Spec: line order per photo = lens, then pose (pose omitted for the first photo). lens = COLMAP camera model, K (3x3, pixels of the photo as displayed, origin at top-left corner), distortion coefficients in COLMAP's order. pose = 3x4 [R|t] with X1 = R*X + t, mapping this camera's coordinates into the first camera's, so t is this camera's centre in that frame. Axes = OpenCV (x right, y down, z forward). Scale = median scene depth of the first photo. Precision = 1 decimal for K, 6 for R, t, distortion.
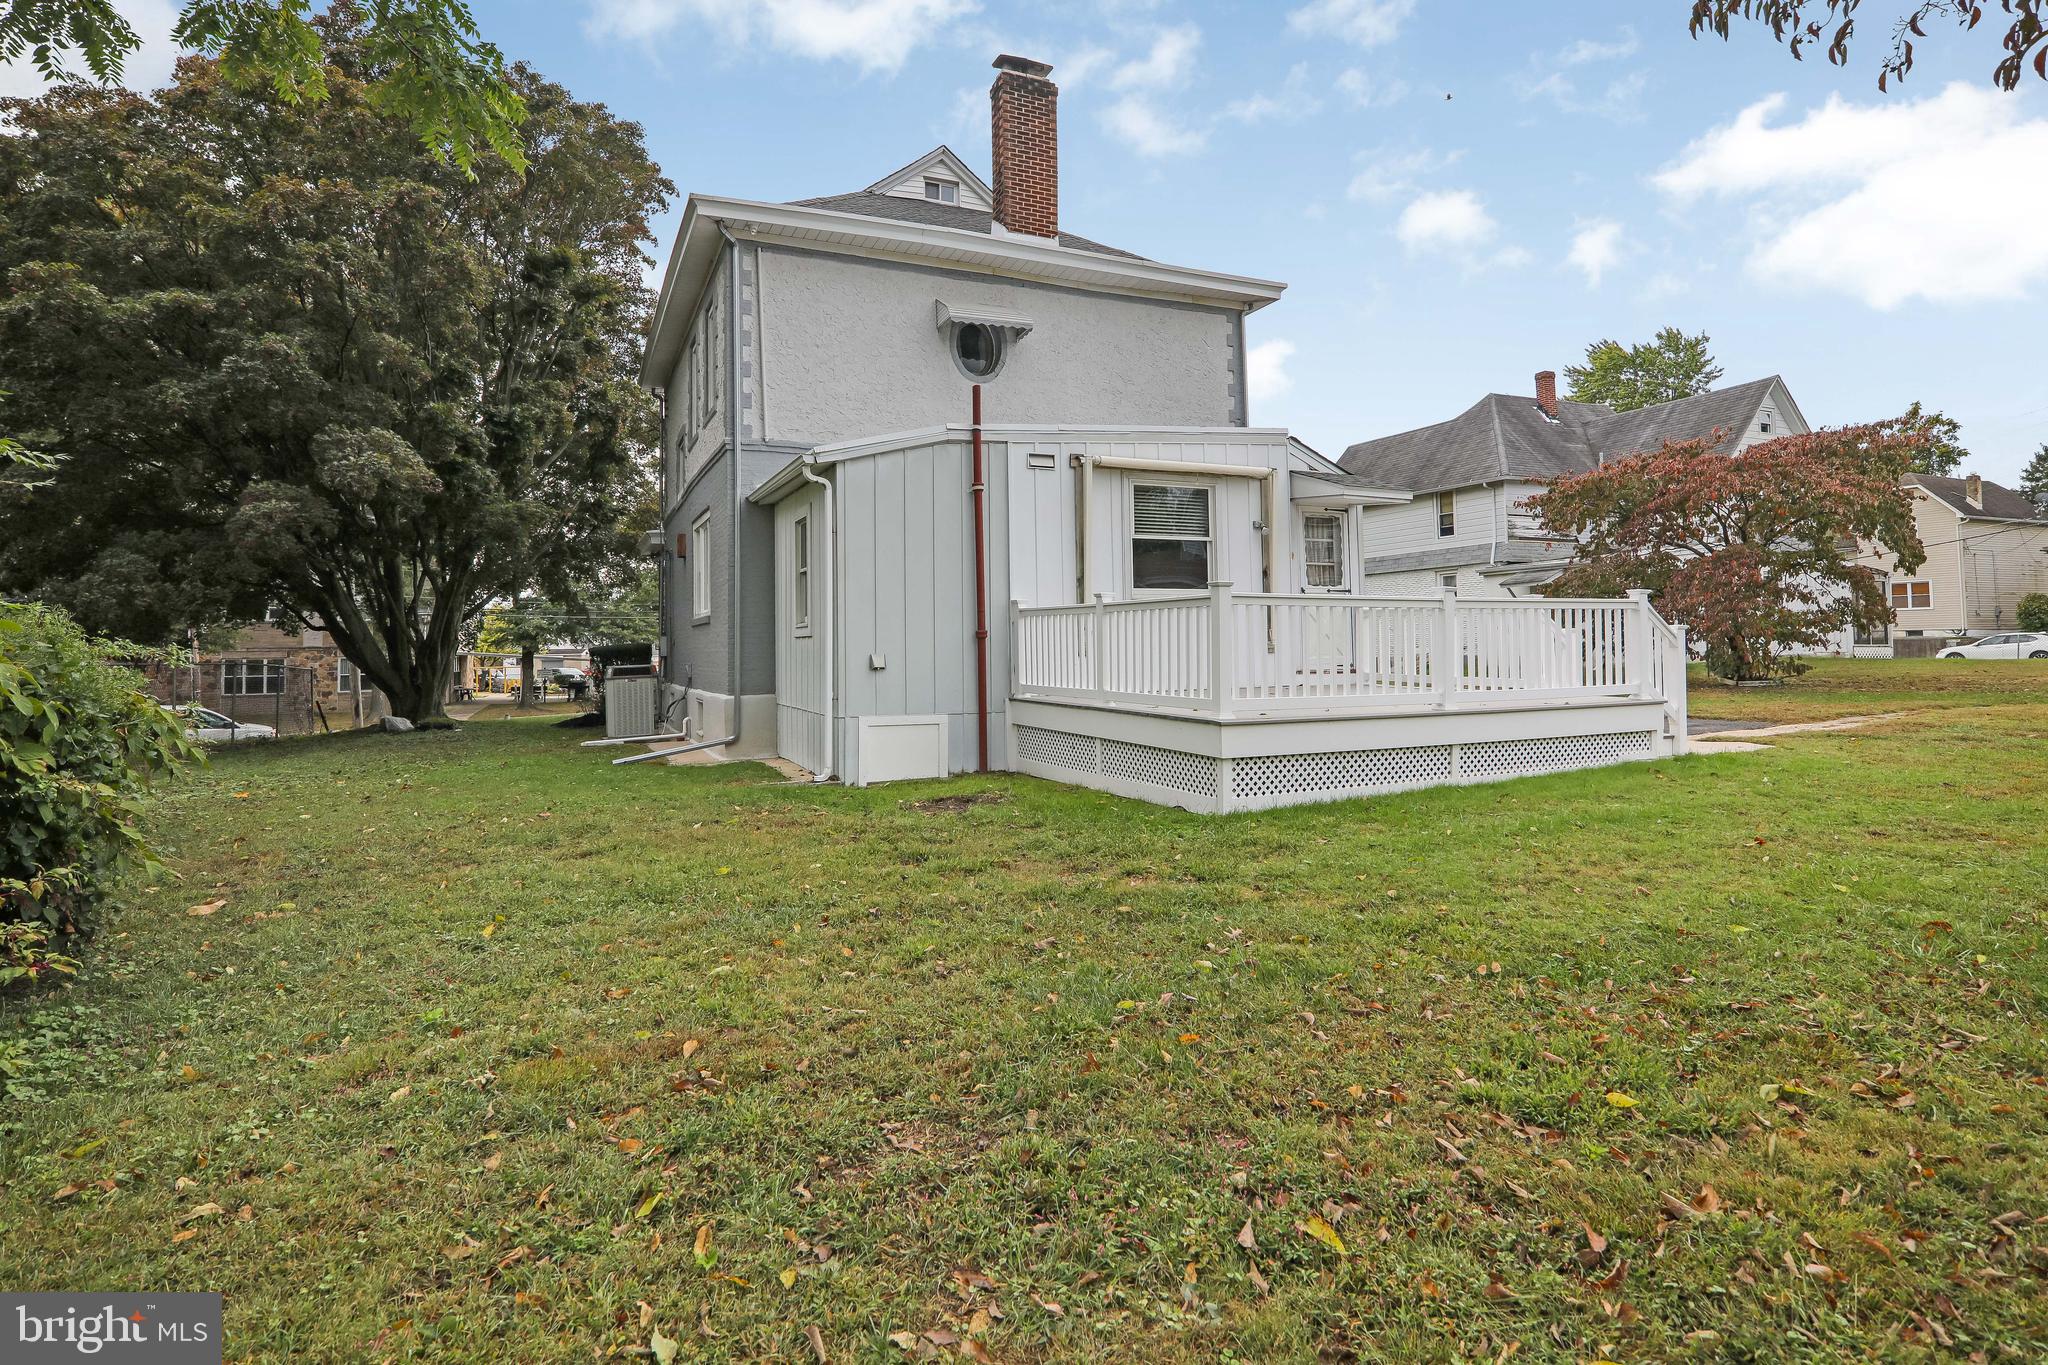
lens RADIAL K [[1082.6, 0, 1014.7], [0, 1082.6, 660.3], [0, 0, 1]] dist [-0.005457, 0.002567]
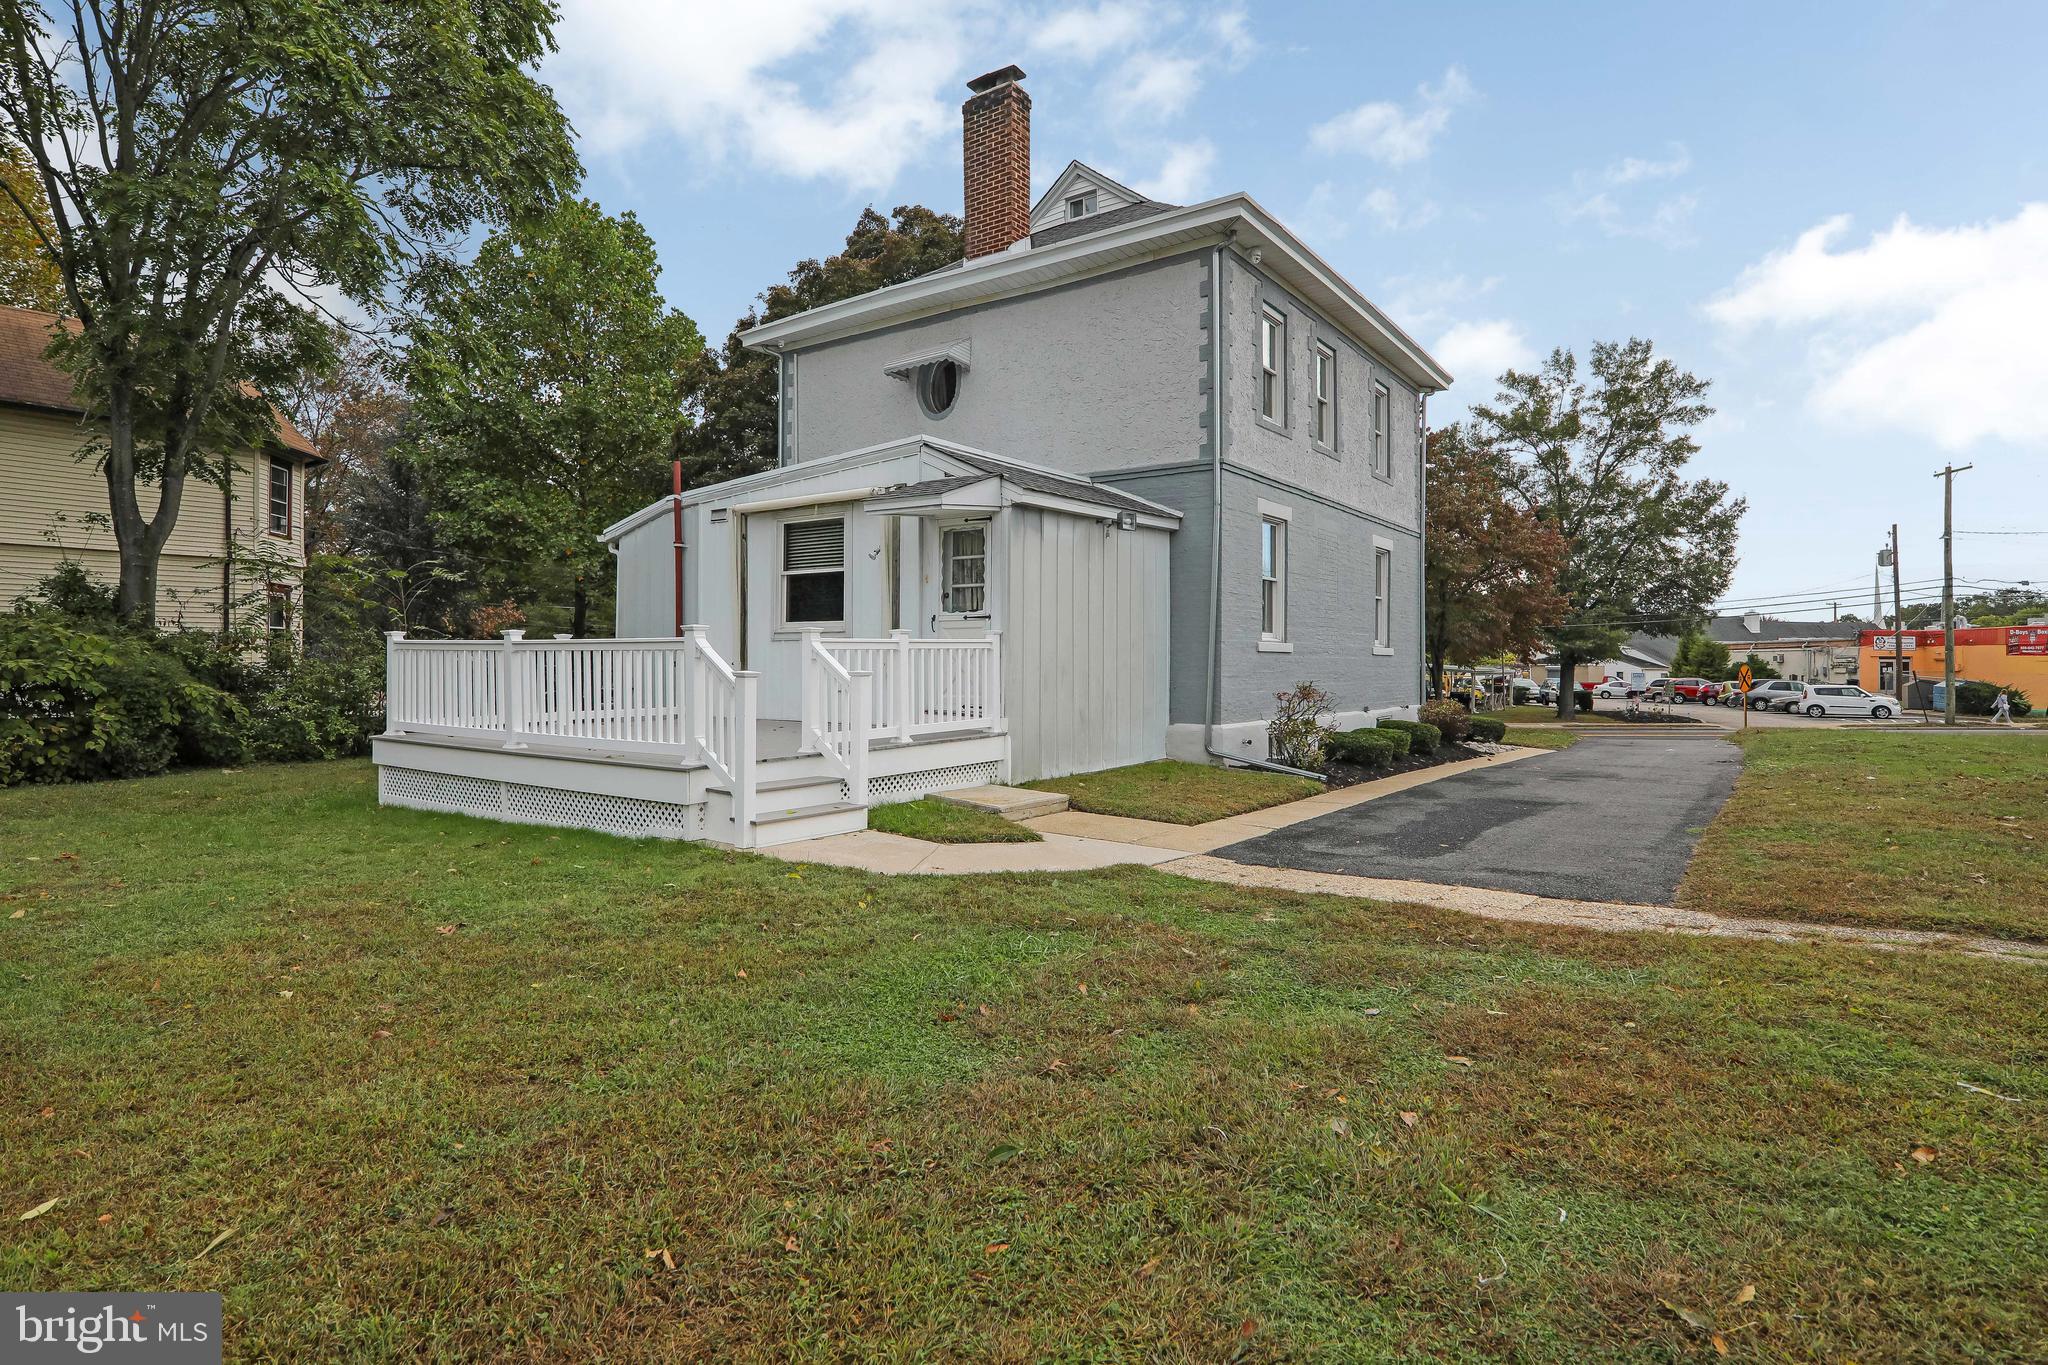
lens RADIAL K [[1082.6, 0, 1030.2], [0, 1082.6, 634.0], [0, 0, 1]] dist [-0.005457, 0.002567]
pose [[0.507587, -0.002808, -0.861596, 1.090836], [-0.006852, 0.999950, -0.007295, -0.049344], [0.861574, 0.009606, 0.507542, 0.658637]]
